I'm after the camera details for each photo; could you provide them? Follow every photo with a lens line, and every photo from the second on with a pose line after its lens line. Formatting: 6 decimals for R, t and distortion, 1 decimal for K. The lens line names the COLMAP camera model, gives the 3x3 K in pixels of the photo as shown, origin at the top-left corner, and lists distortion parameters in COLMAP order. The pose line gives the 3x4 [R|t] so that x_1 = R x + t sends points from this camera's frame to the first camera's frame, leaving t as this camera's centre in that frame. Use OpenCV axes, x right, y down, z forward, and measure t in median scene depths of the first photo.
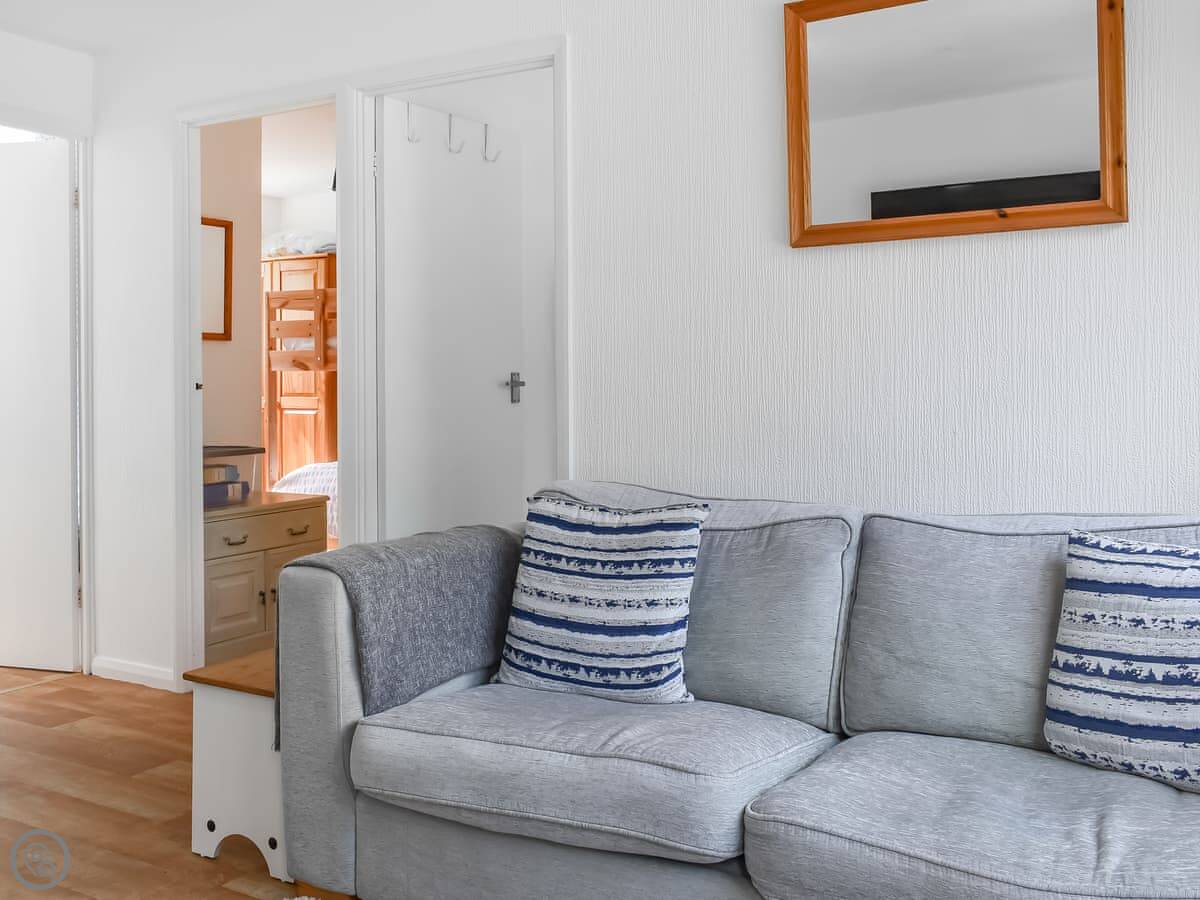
lens RADIAL K [[1093.3, 0, 605.8], [0, 1093.3, 386.2], [0, 0, 1]] dist [-0.014522, -0.011189]
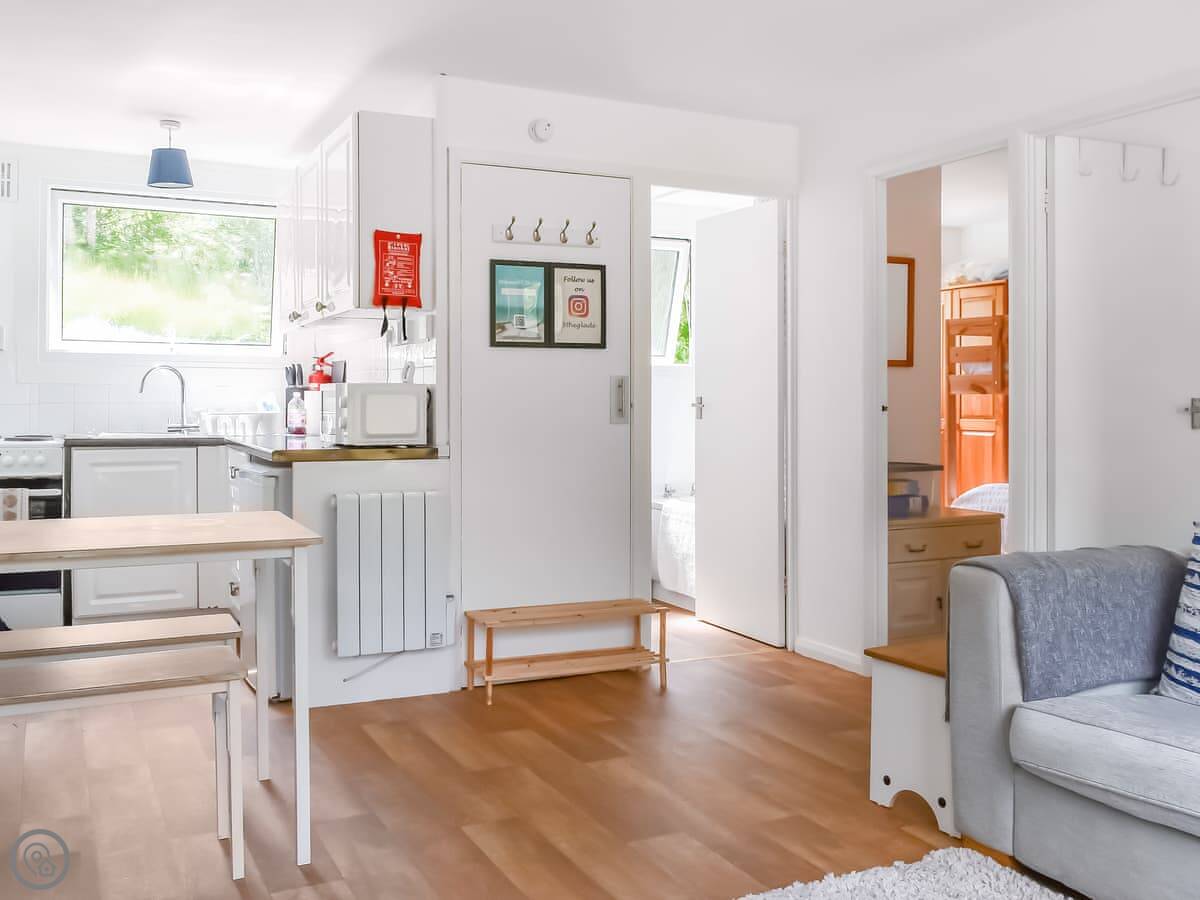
lens RADIAL K [[1093.3, 0, 605.8], [0, 1093.3, 386.2], [0, 0, 1]] dist [-0.014522, -0.011189]
pose [[0.821645, -0.001718, -0.569998, 0.040870], [-0.009276, 0.999823, -0.016386, -0.002335], [0.569925, 0.018751, 0.821483, -0.111526]]
